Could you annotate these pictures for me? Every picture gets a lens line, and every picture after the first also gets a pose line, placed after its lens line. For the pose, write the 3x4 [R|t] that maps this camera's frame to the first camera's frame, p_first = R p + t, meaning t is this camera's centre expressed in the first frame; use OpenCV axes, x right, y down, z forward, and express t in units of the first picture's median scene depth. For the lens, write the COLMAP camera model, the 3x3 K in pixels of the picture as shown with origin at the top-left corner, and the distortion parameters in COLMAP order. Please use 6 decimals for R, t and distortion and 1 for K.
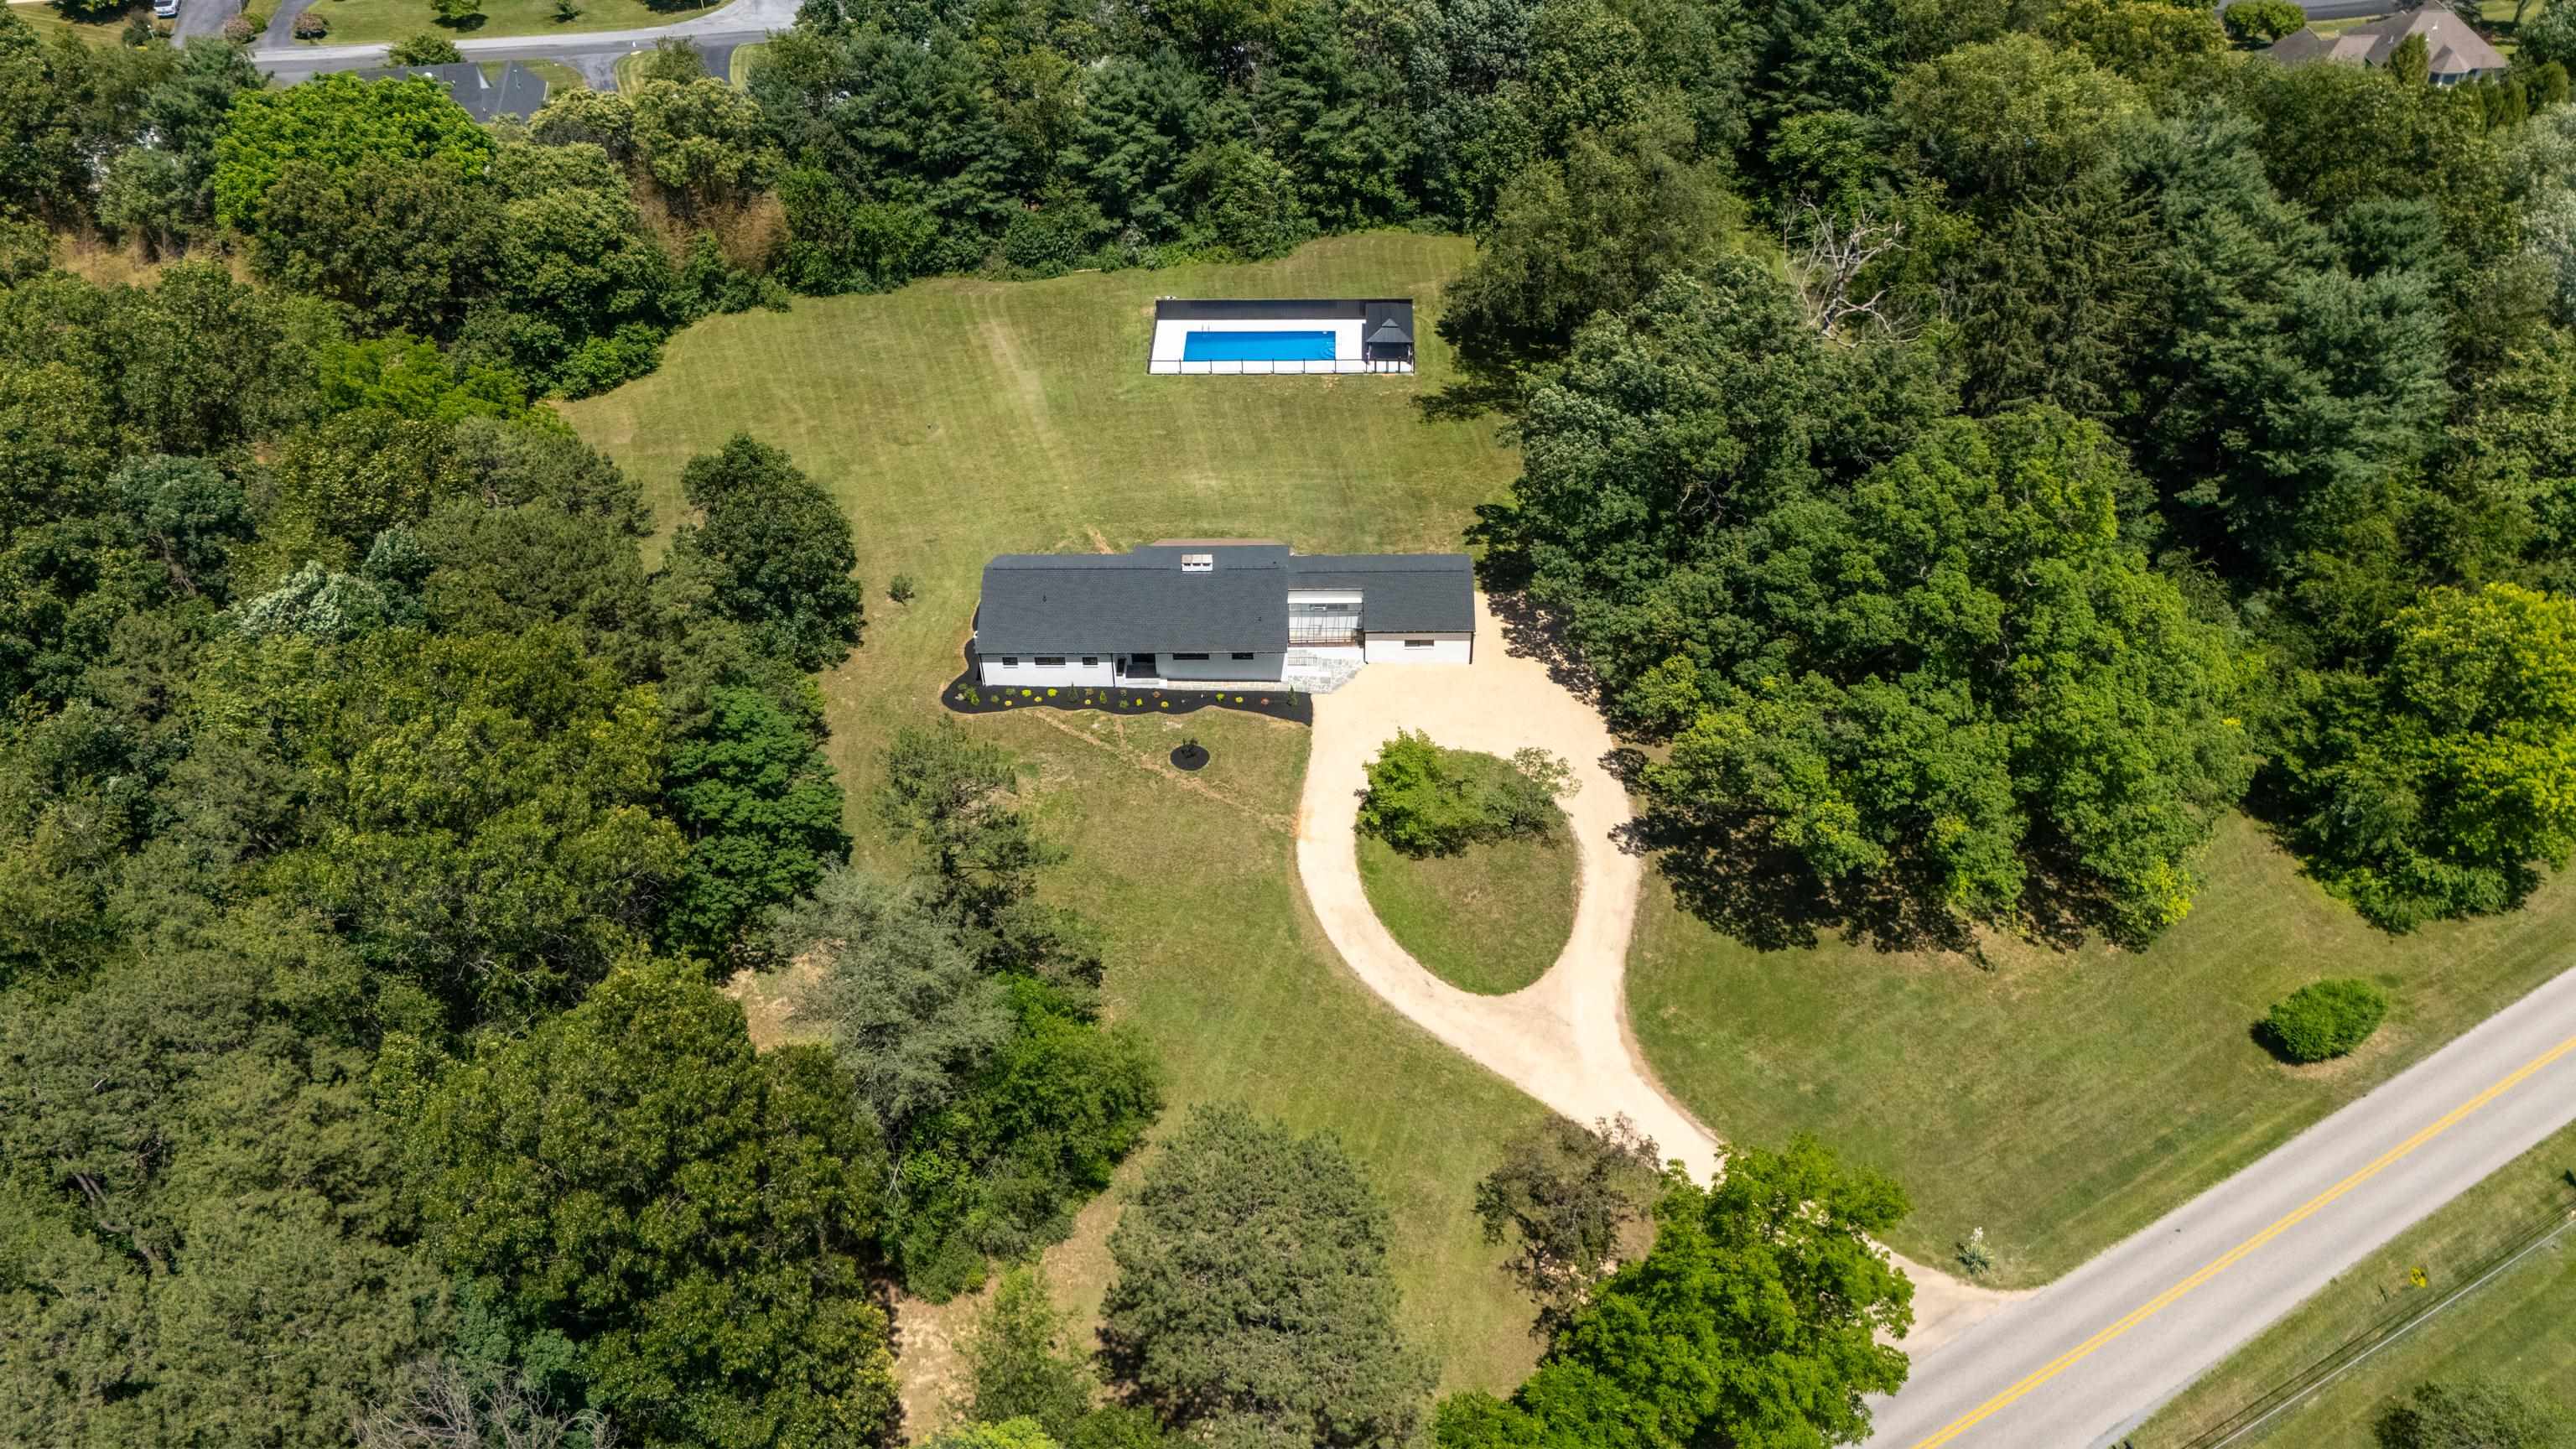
lens RADIAL K [[1915.3, 0, 1288.0], [0, 1915.3, 724.5], [0, 0, 1]] dist [-0.003652, -0.003428]
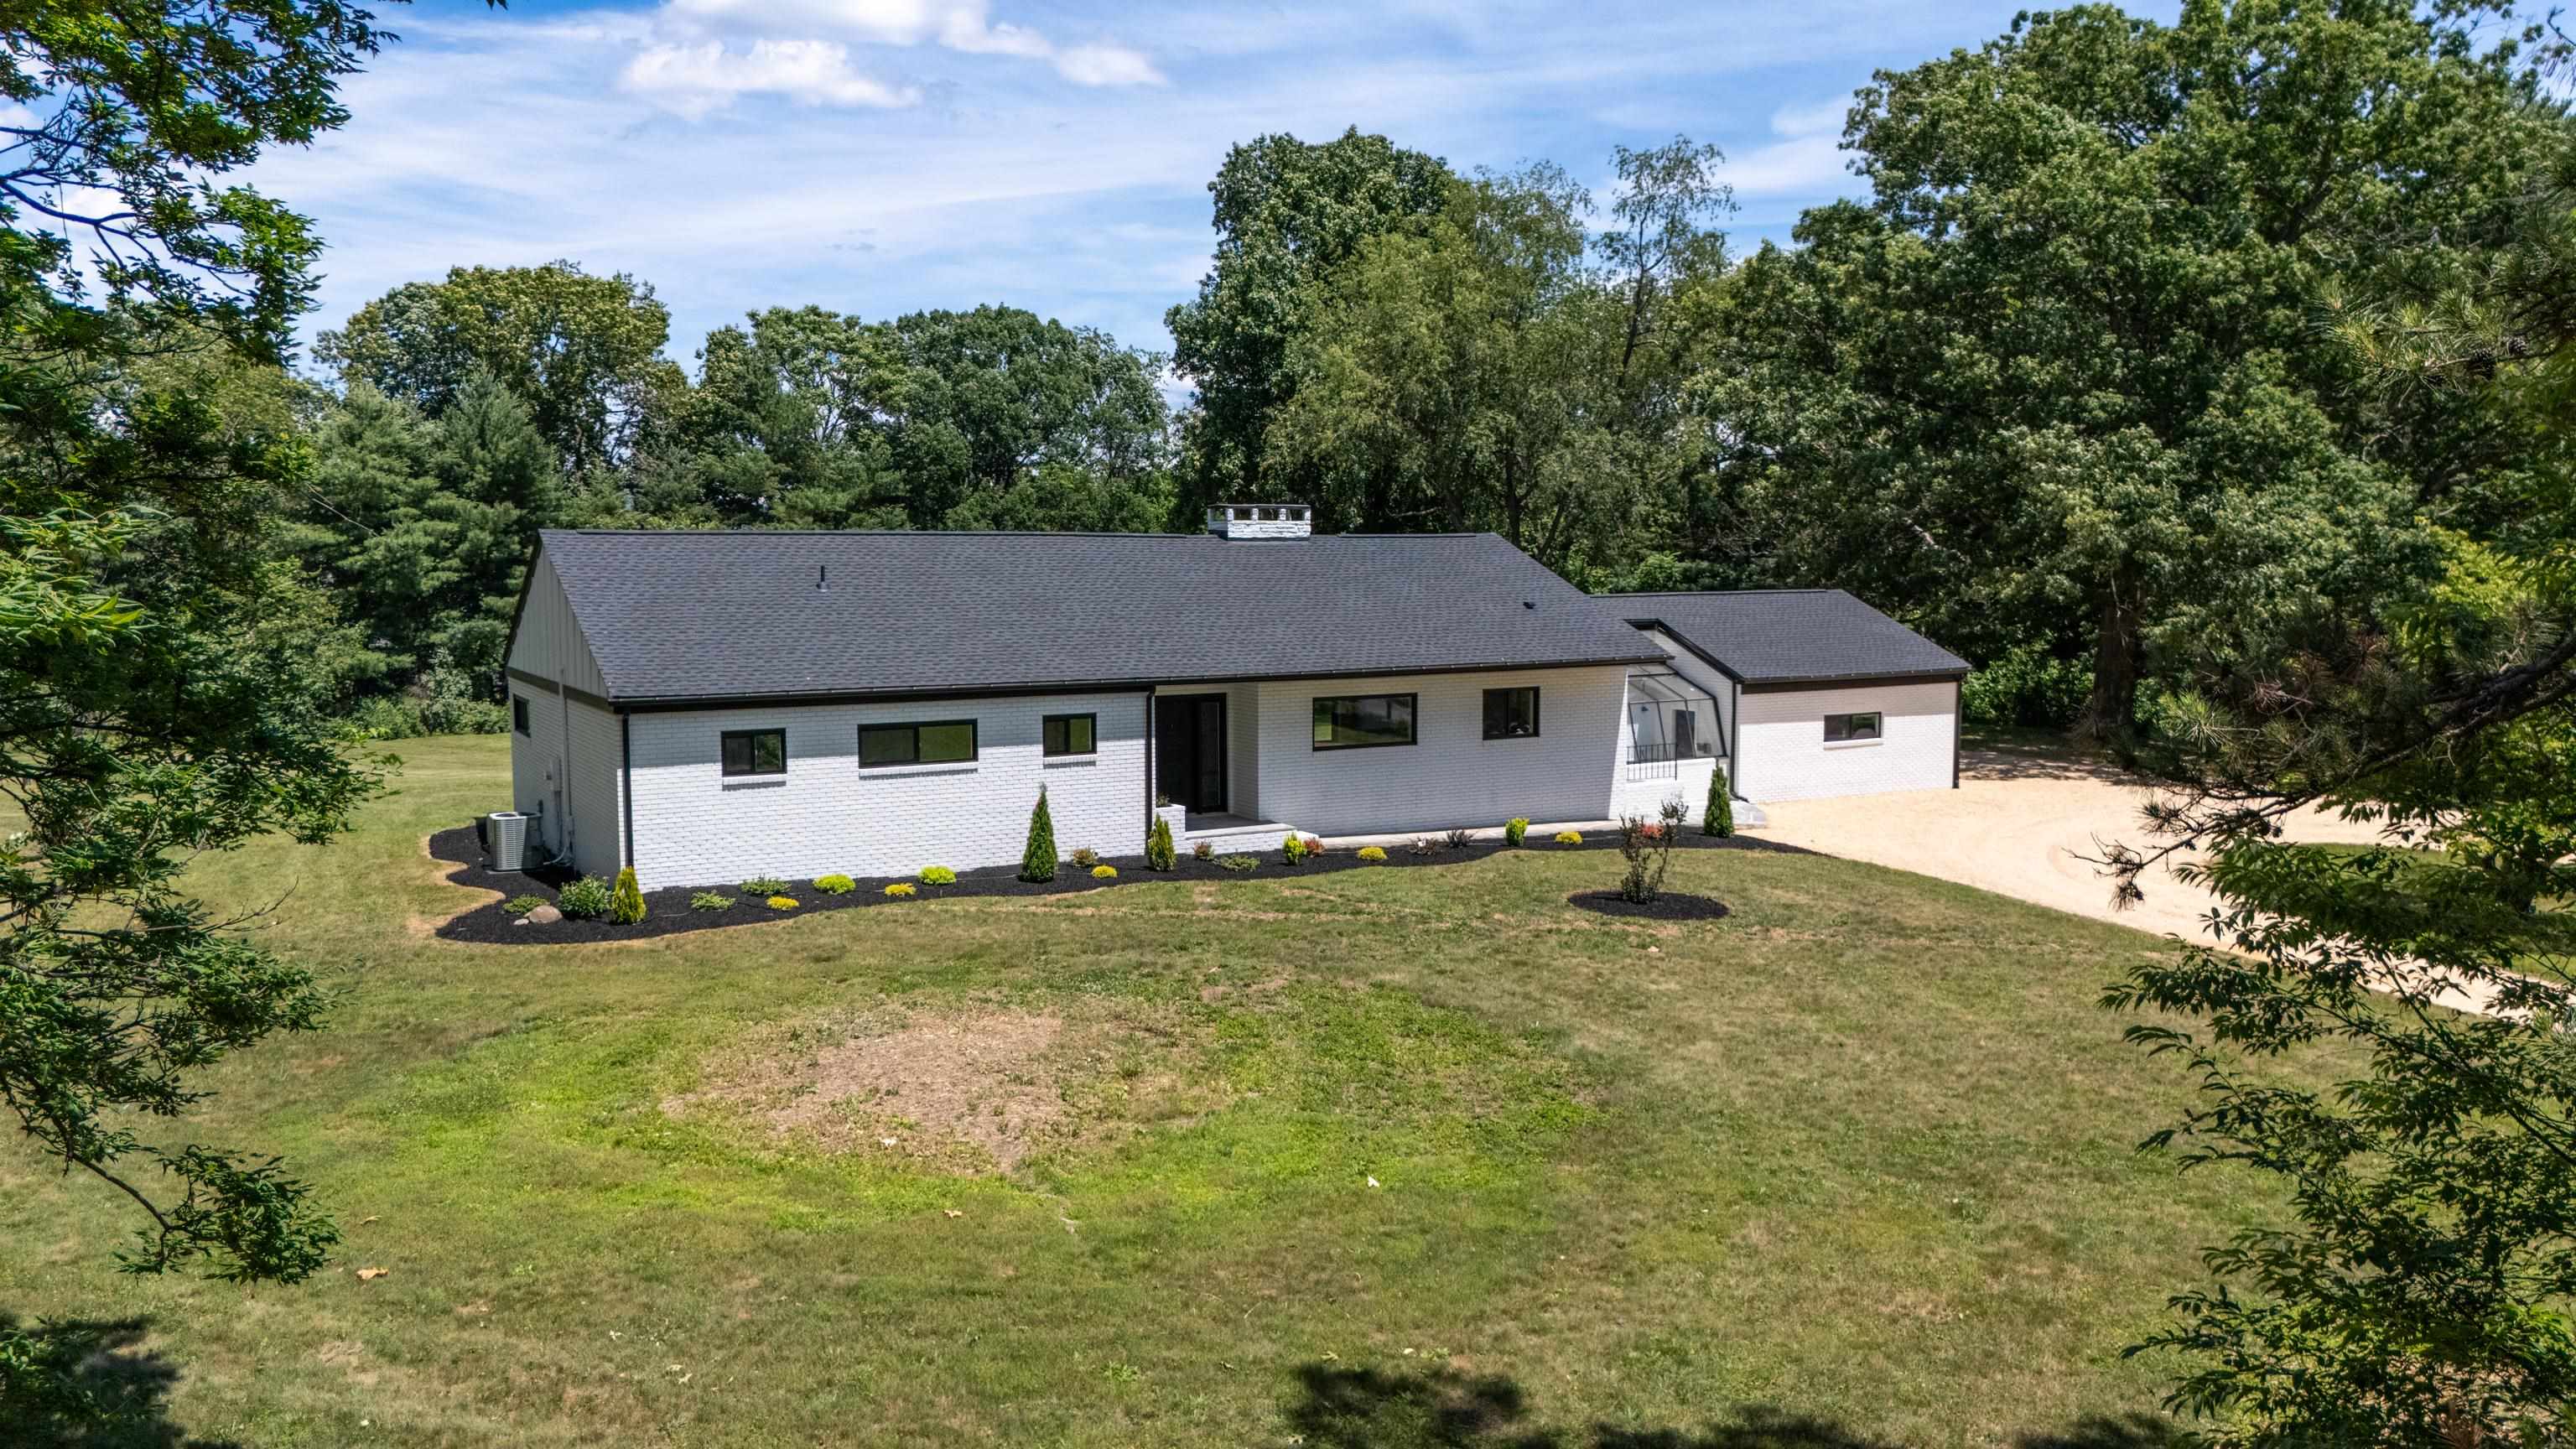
lens RADIAL K [[1915.3, 0, 1288.0], [0, 1915.3, 724.5], [0, 0, 1]] dist [-0.003652, -0.003428]
pose [[0.855671, -0.032170, 0.516520, -0.170821], [0.331596, 0.800355, -0.499476, 0.083009], [-0.397331, 0.598663, 0.695507, 0.660033]]
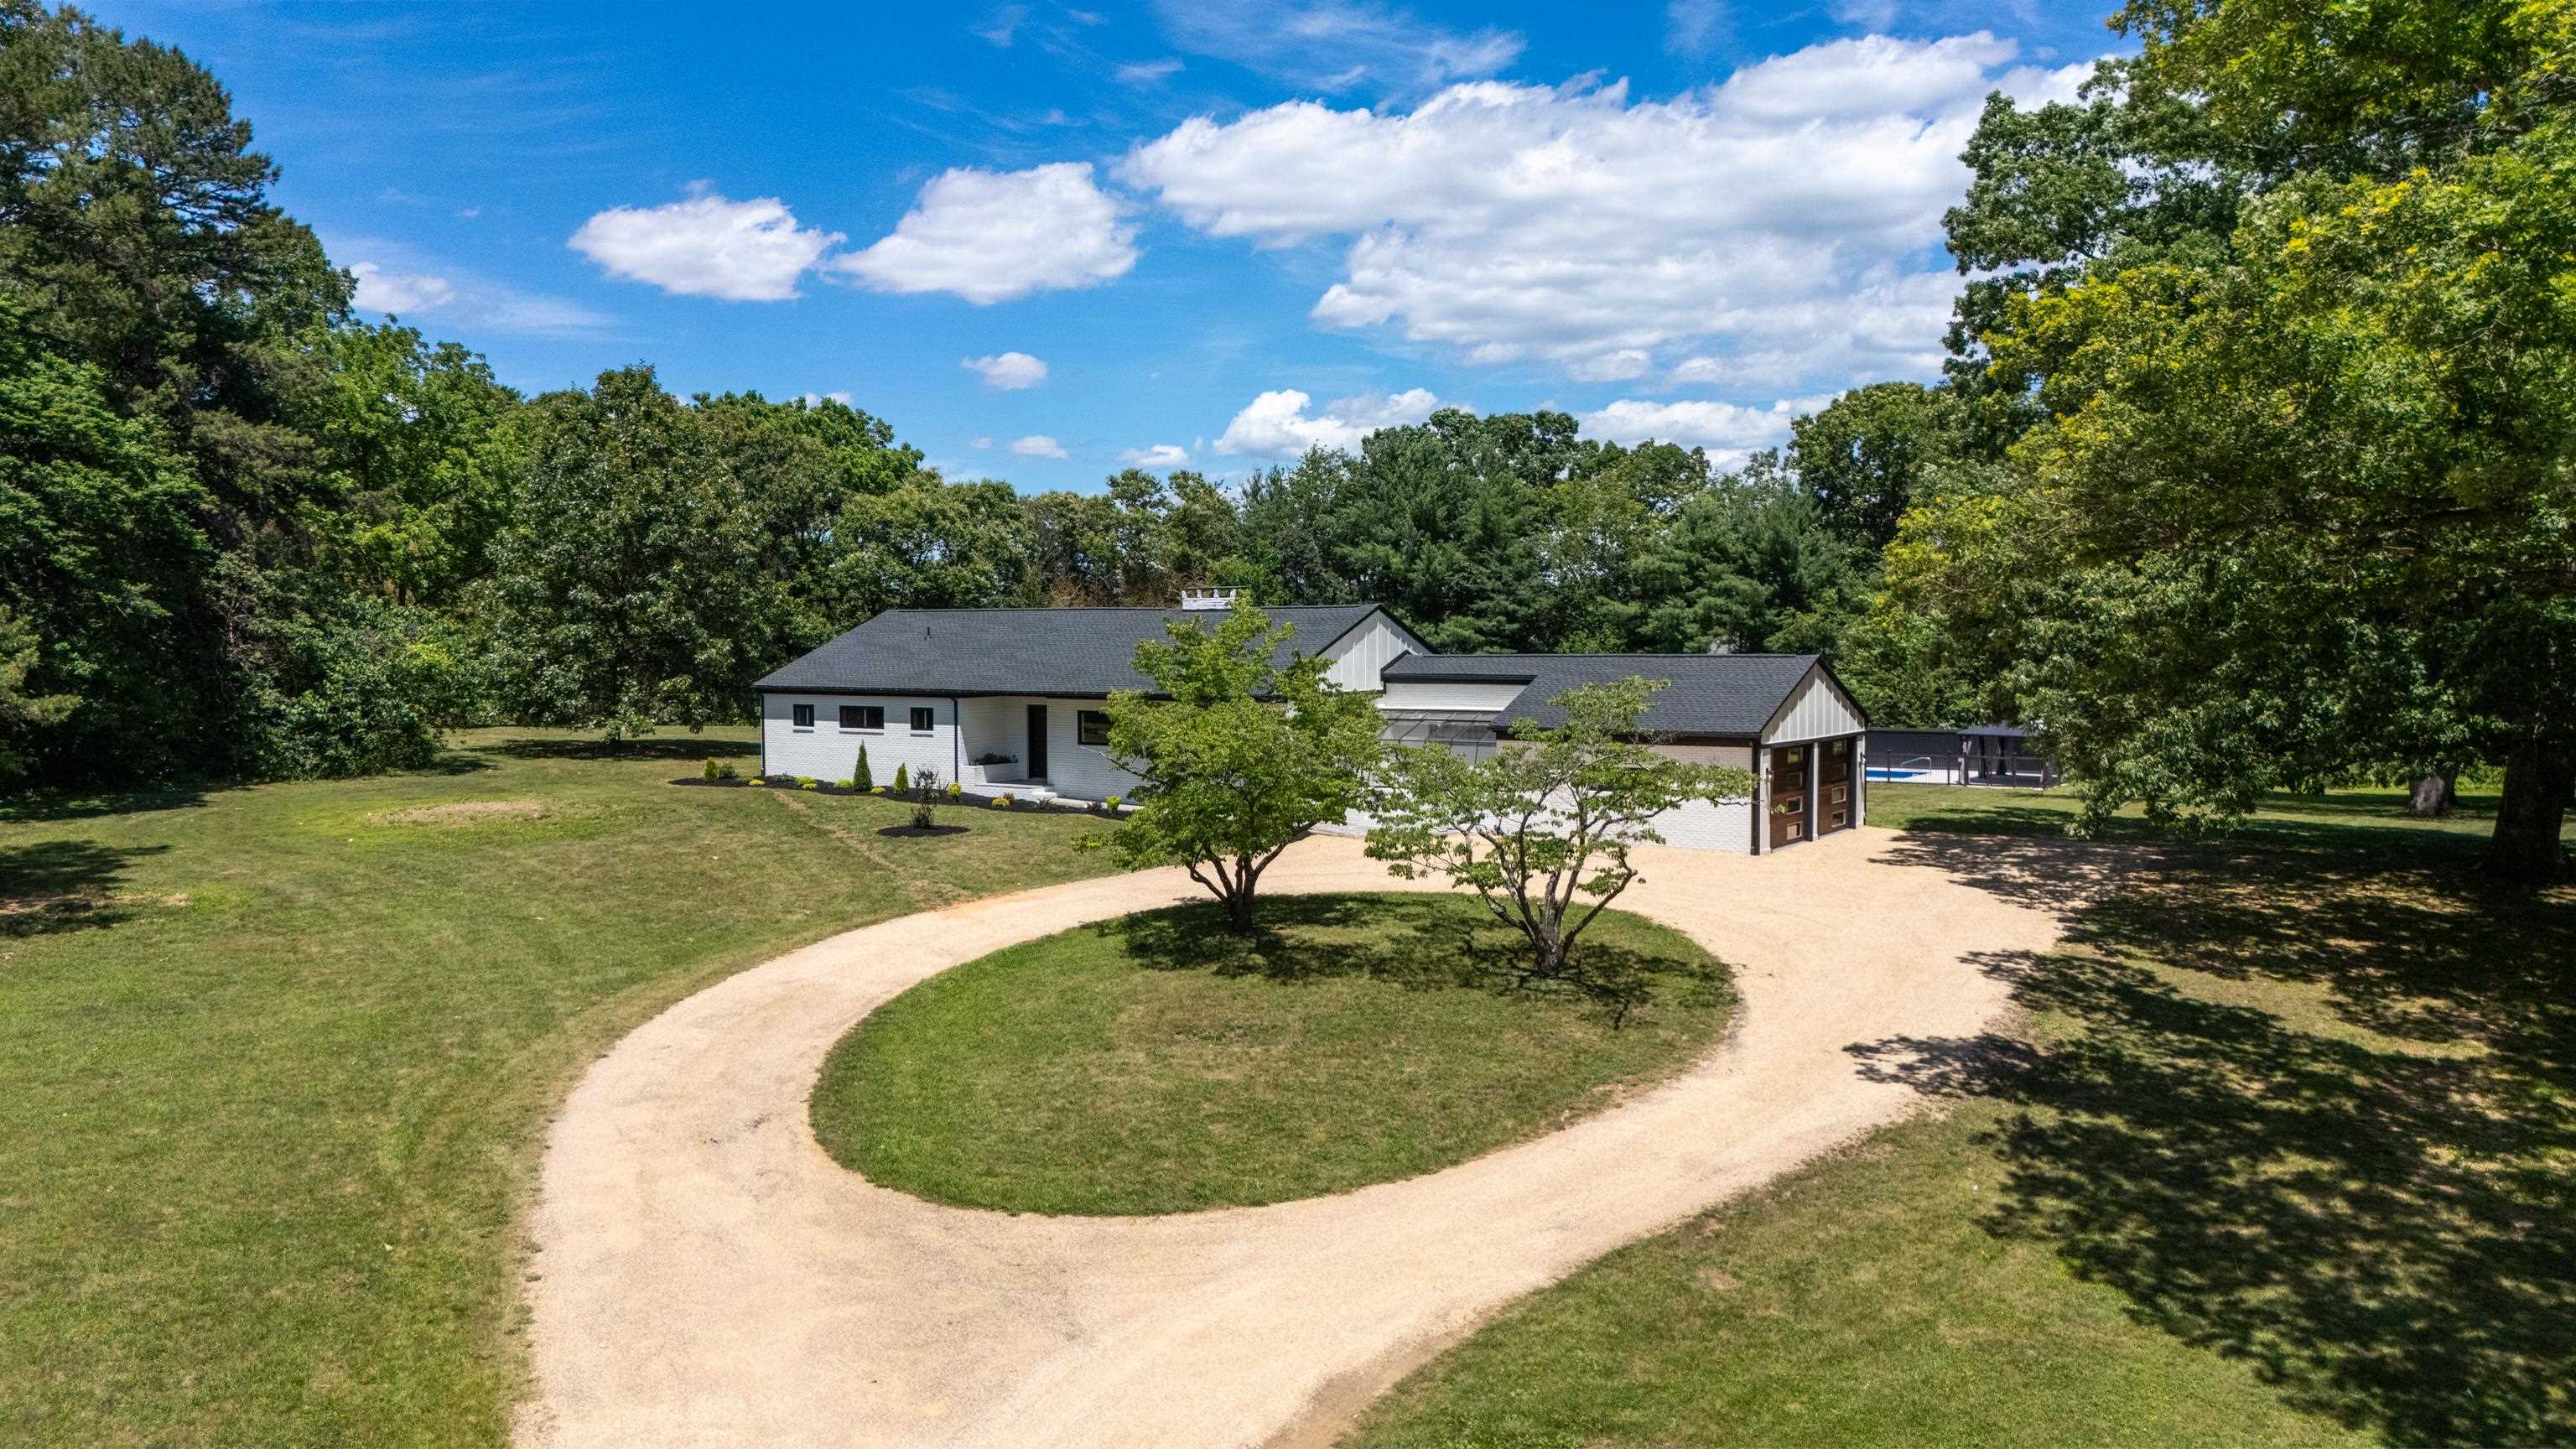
lens RADIAL K [[1915.3, 0, 1288.0], [0, 1915.3, 724.5], [0, 0, 1]] dist [-0.003652, -0.003428]
pose [[0.837703, 0.043113, -0.544422, 0.184105], [-0.362628, 0.789309, -0.495471, 0.135839], [0.408356, 0.612480, 0.676841, 0.586456]]
